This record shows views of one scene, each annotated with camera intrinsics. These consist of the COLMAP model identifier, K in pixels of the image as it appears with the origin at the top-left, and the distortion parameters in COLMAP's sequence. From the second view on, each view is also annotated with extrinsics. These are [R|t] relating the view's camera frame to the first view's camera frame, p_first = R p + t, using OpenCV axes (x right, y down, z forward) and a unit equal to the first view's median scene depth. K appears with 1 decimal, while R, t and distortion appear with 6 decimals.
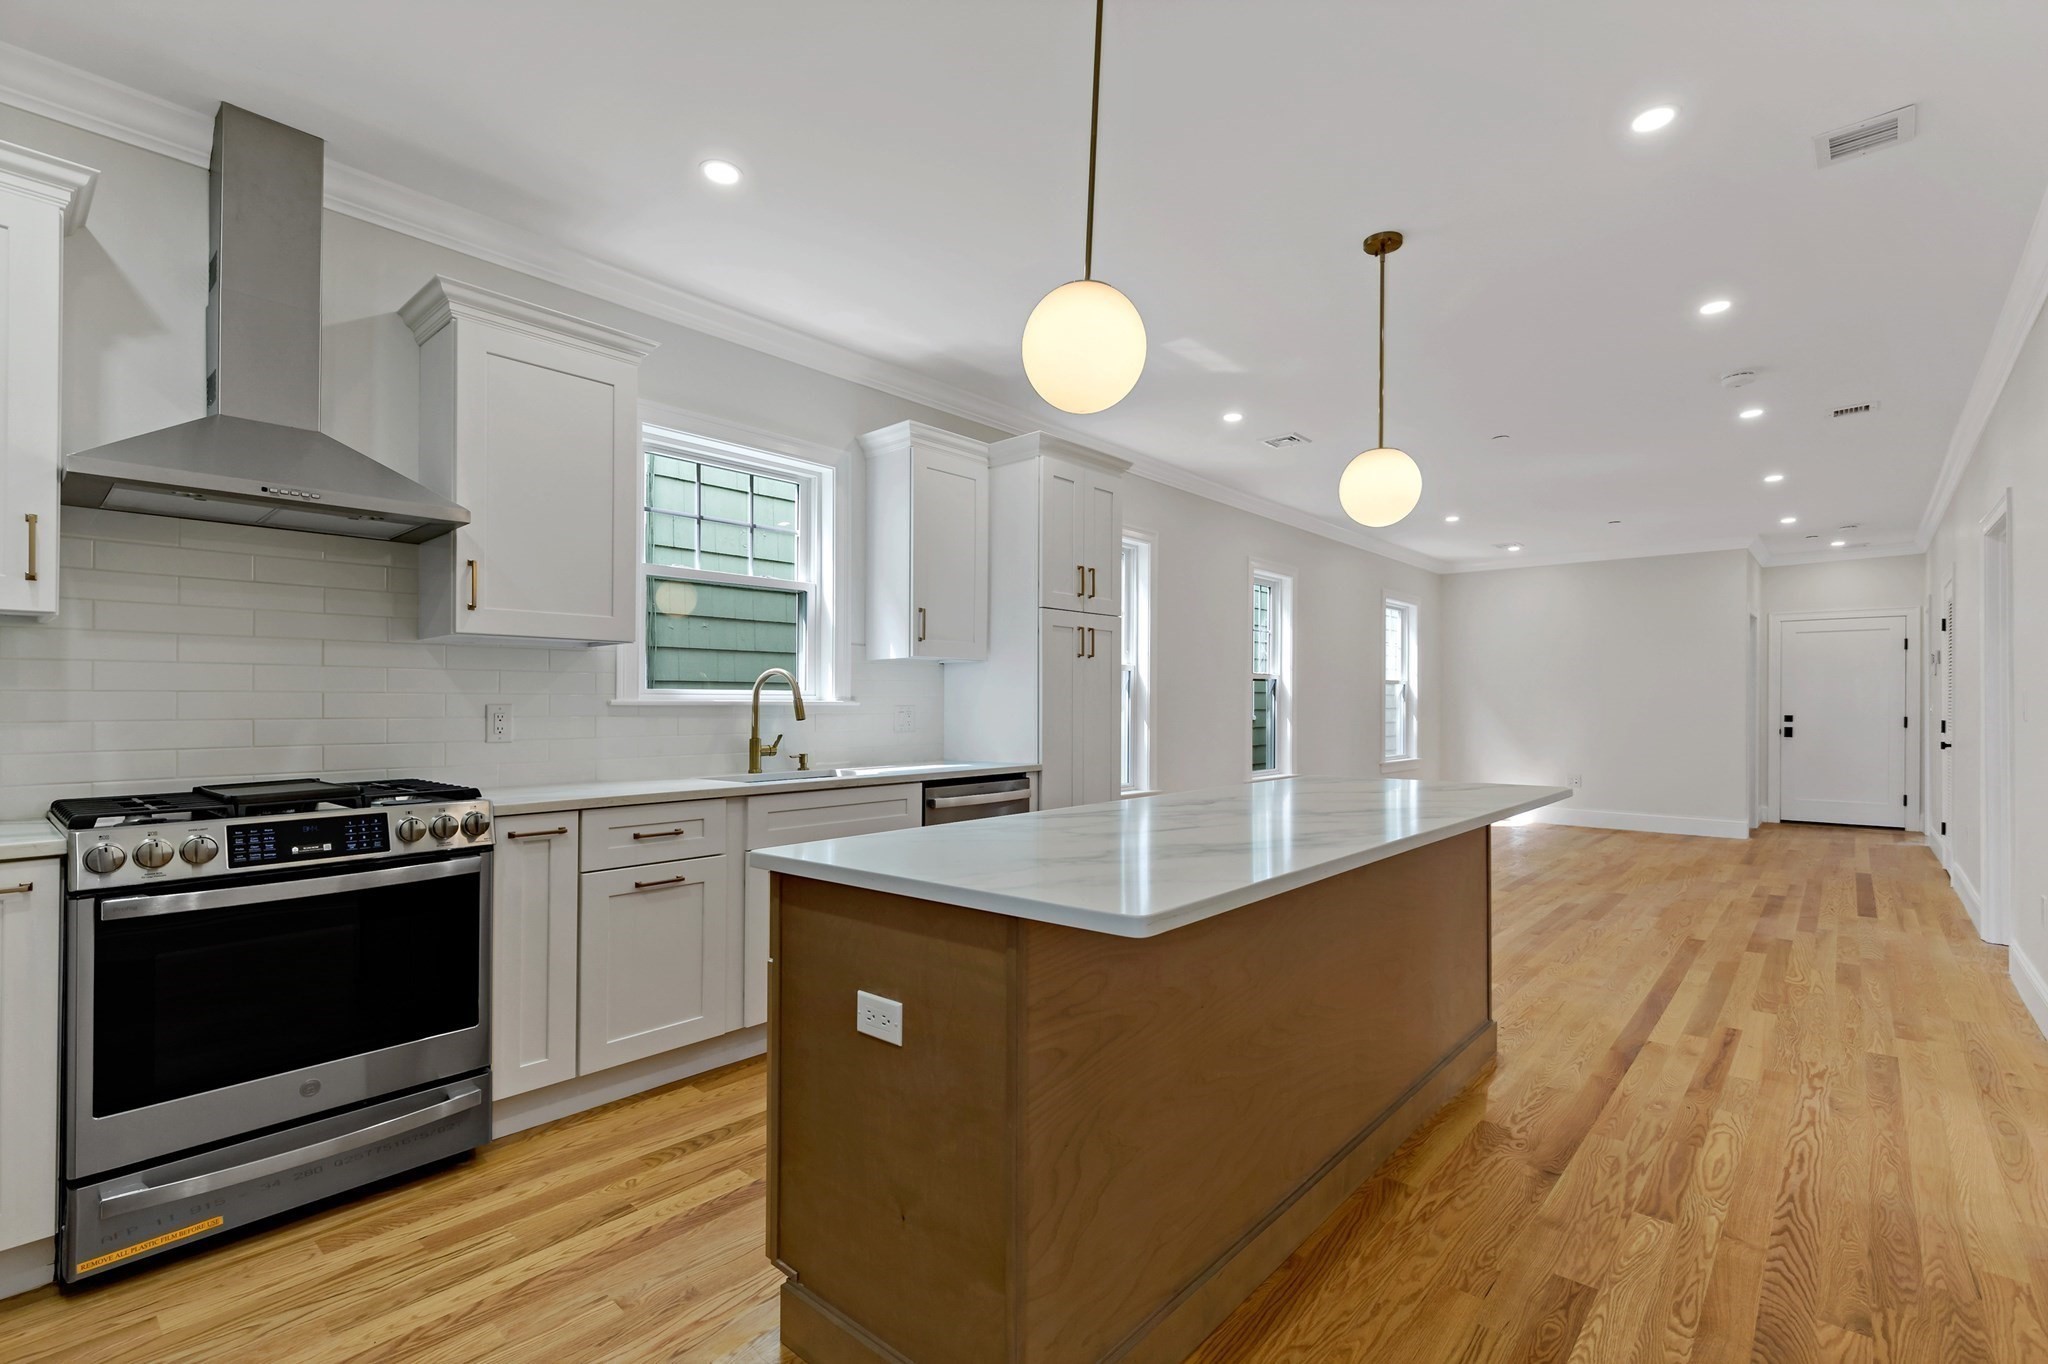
lens RADIAL K [[939.4, 0, 1024.0], [0, 939.4, 682.0], [0, 0, 1]] dist [0.002989, 0.000217]
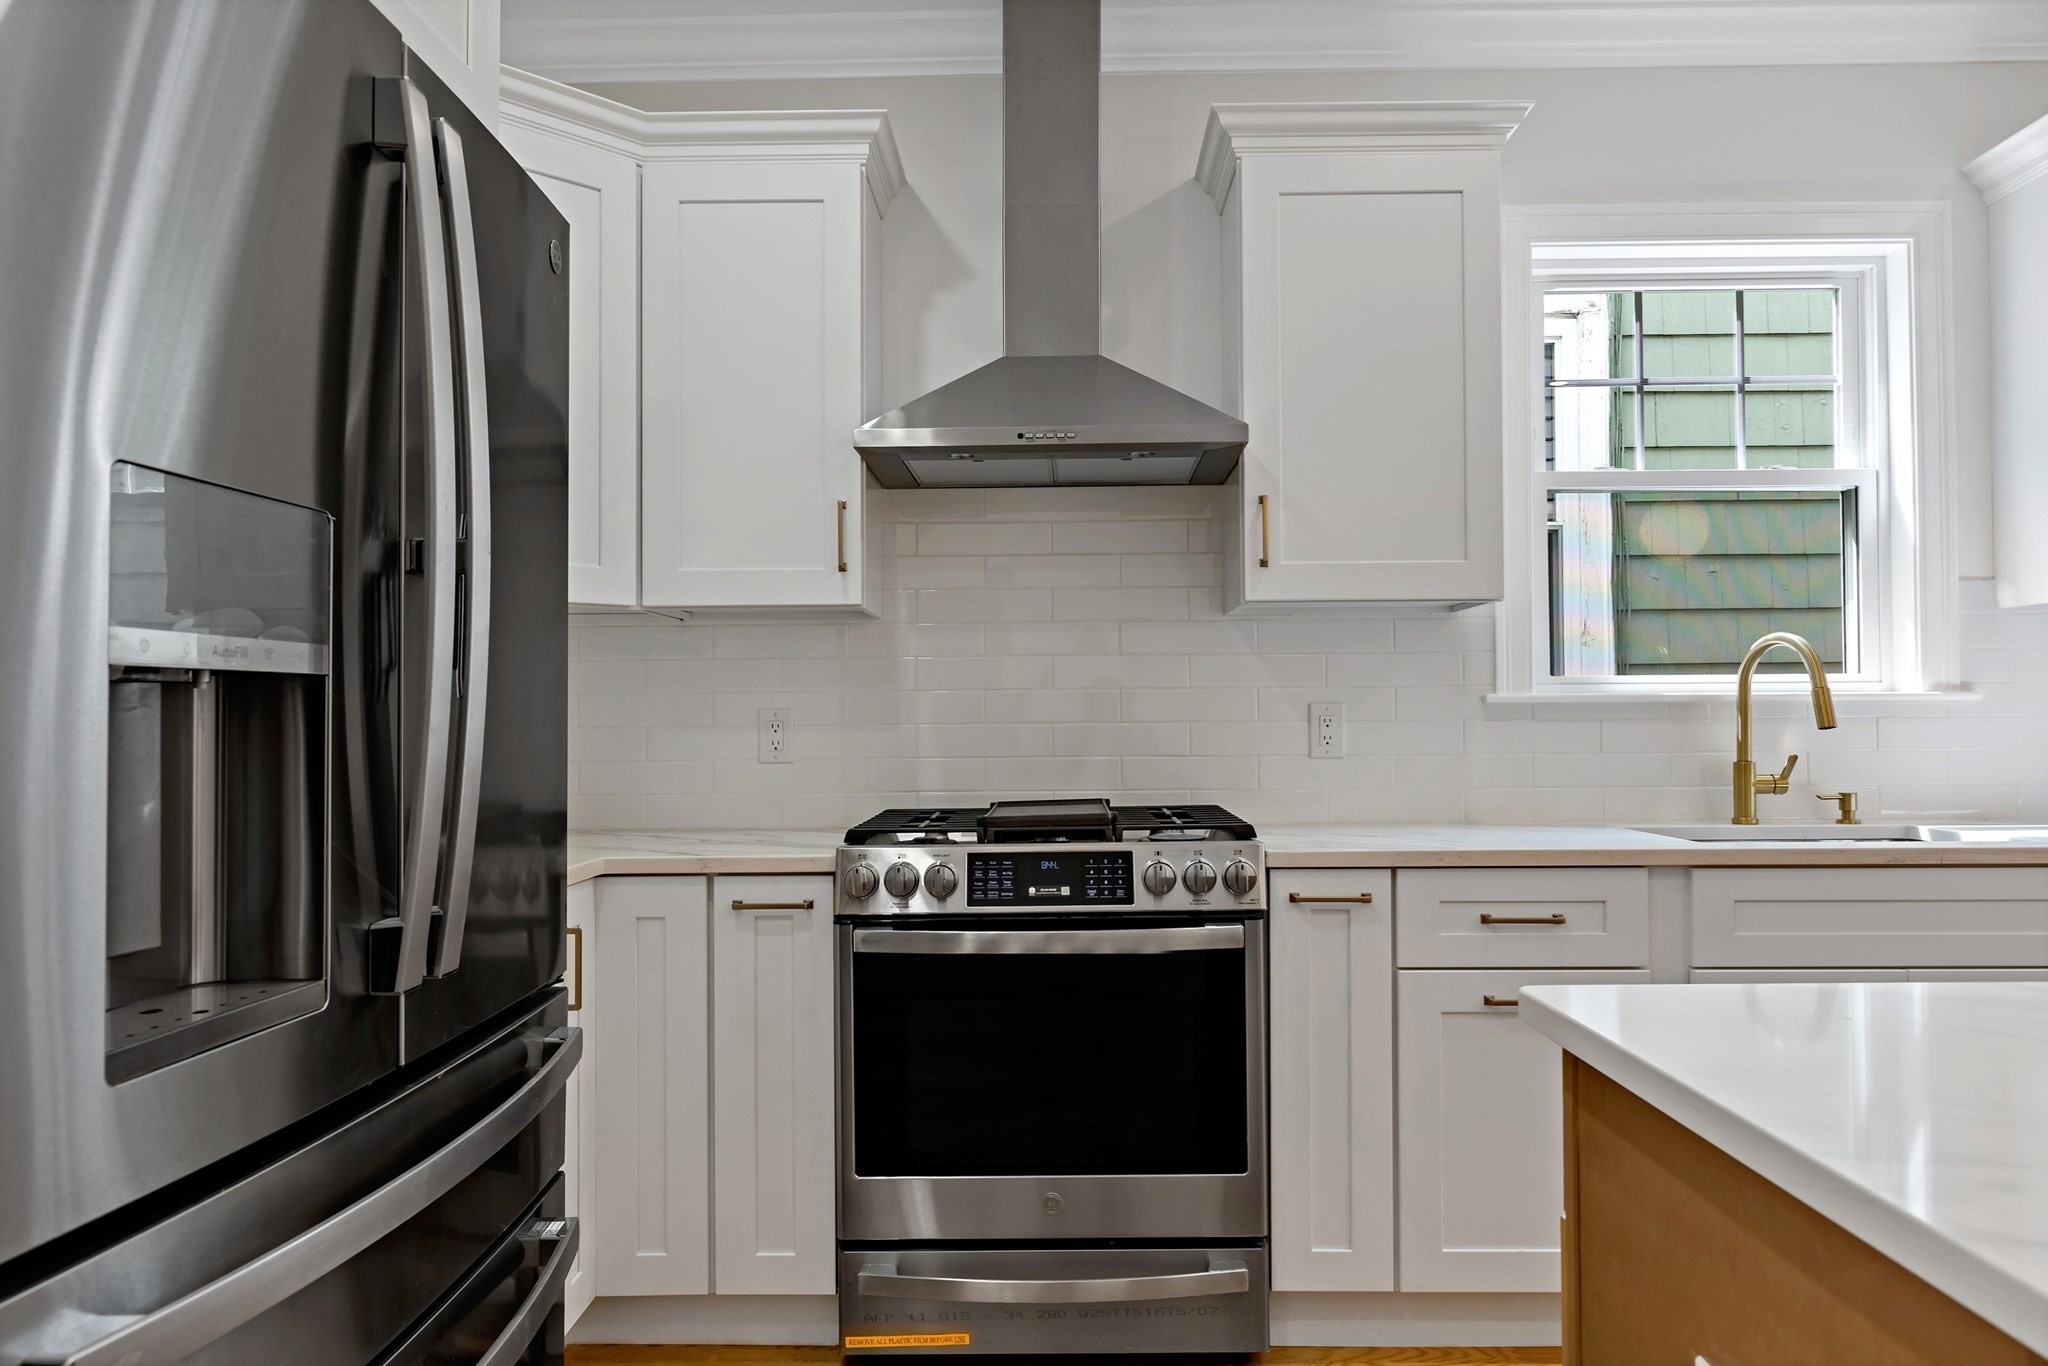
lens RADIAL K [[1375.8, 0, 1027.1], [0, 1375.8, 670.2], [0, 0, 1]] dist [-0.009423, 0.002291]
pose [[0.649703, -0.025659, -0.759755, 0.074356], [0.024301, 0.999620, -0.012980, 0.009227], [0.759800, -0.010030, 0.650080, 0.217284]]
